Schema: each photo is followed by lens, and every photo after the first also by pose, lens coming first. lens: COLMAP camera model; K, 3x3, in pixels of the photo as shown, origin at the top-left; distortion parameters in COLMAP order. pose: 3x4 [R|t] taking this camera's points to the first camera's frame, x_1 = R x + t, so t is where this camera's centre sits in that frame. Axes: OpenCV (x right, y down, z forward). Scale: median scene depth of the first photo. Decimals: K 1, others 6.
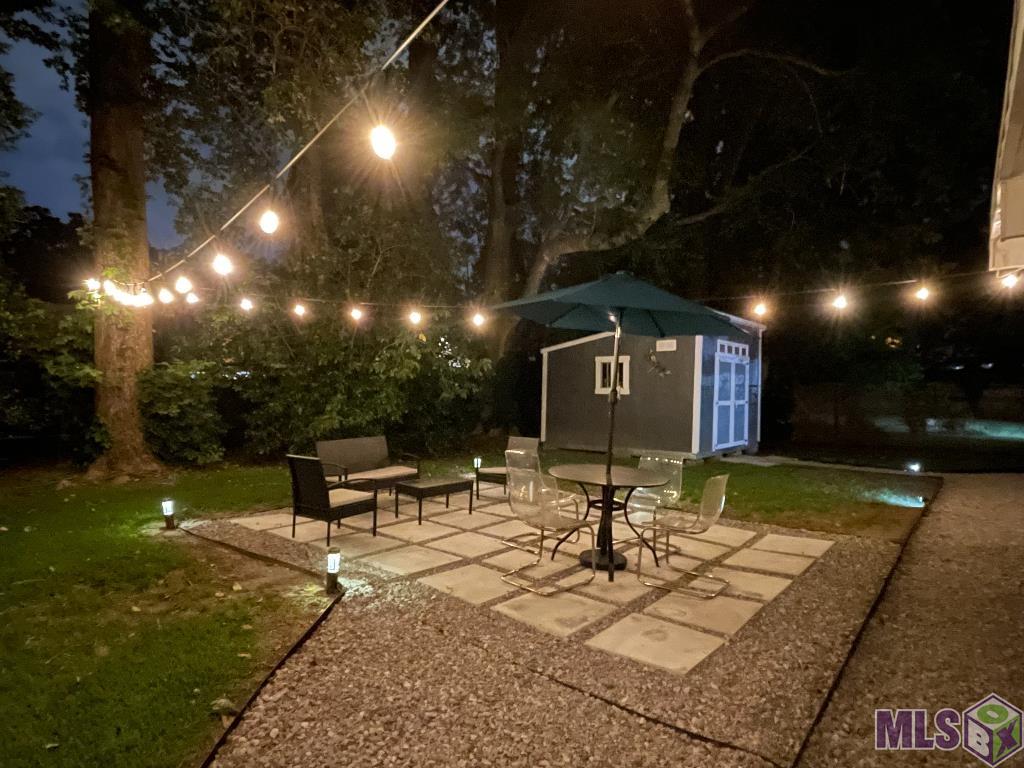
lens RADIAL K [[603.4, 0, 512.0], [0, 603.4, 384.0], [0, 0, 1]] dist [-0.000585, 0.001347]
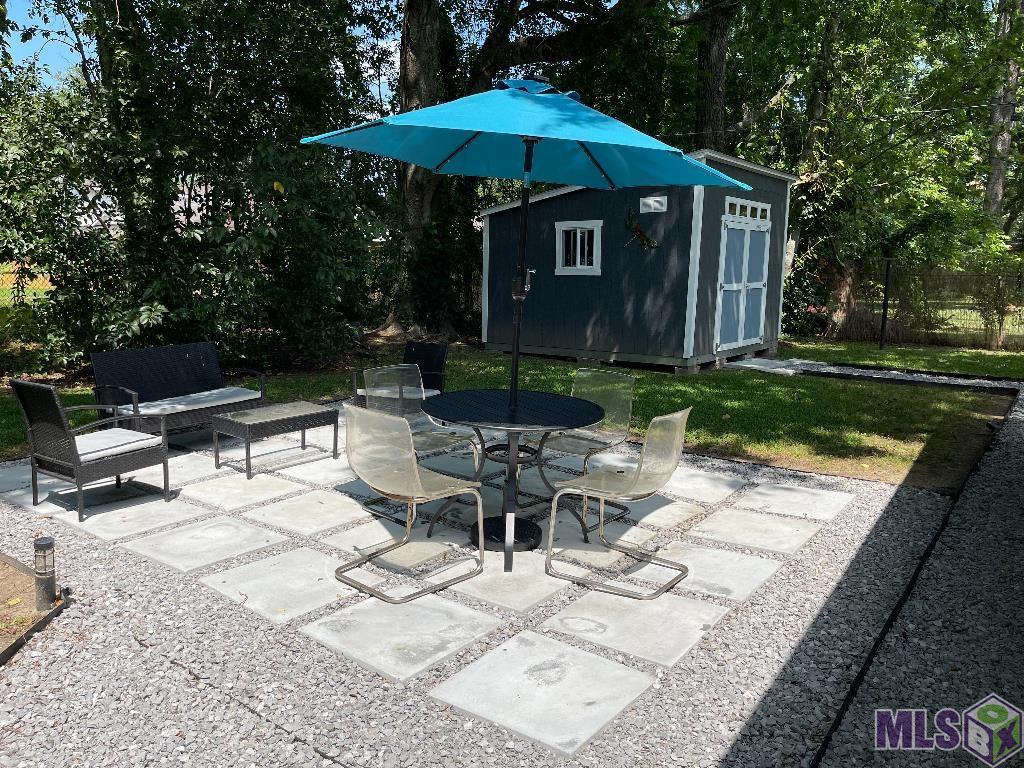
lens RADIAL K [[820.6, 0, 512.0], [0, 820.6, 384.0], [0, 0, 1]] dist [0.024673, -0.007452]
pose [[0.997878, -0.015265, 0.063297, 0.117875], [0.005717, 0.988916, 0.148364, -0.002618], [-0.064860, -0.147688, 0.986905, 0.162757]]
